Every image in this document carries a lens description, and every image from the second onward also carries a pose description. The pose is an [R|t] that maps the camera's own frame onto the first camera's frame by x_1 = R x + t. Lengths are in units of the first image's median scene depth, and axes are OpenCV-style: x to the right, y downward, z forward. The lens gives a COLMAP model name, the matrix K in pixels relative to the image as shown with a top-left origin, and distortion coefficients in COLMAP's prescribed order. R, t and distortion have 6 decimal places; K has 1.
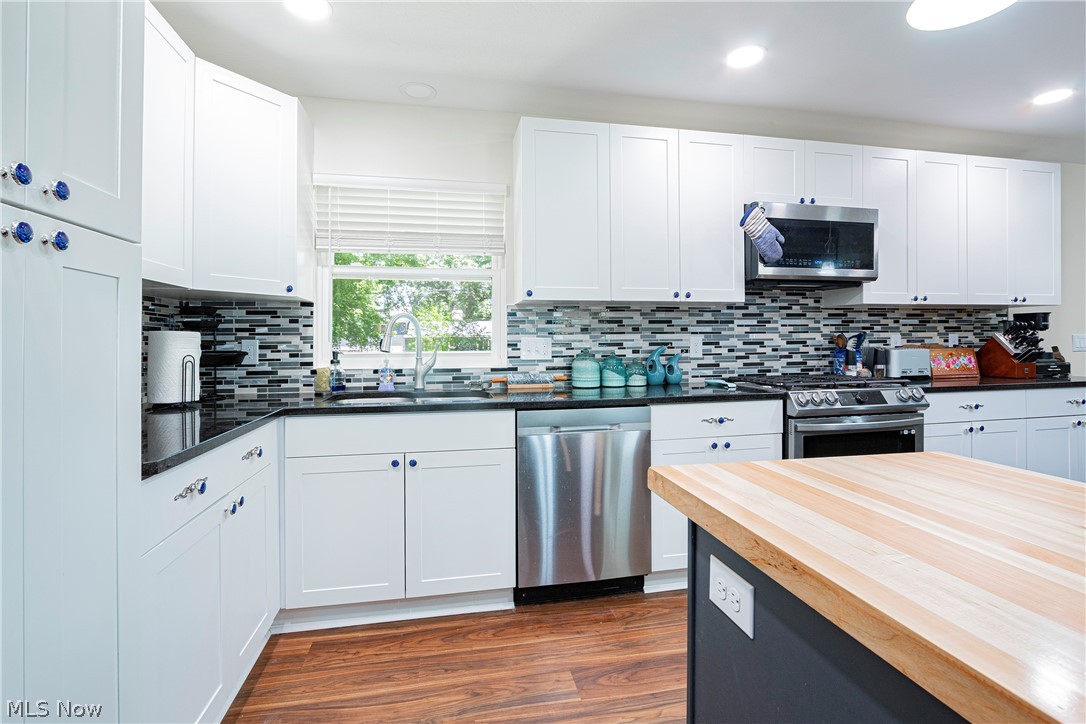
lens RADIAL K [[497.2, 0, 542.8], [0, 497.2, 345.4], [0, 0, 1]] dist [-0.023587, 0.000481]
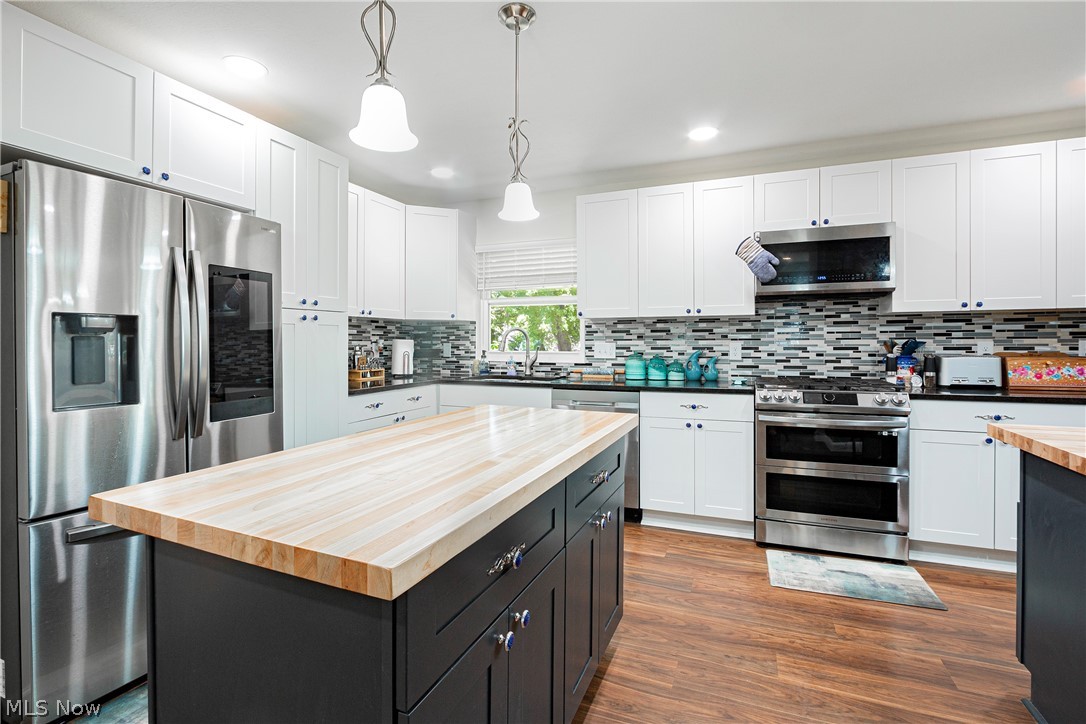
lens RADIAL K [[497.2, 0, 543.0], [0, 497.2, 350.6], [0, 0, 1]] dist [-0.023587, 0.000481]
pose [[0.831396, 0.015776, -0.555456, 0.626561], [-0.007618, 0.999827, 0.016994, -0.015961], [0.555628, -0.009898, 0.831372, -0.276438]]
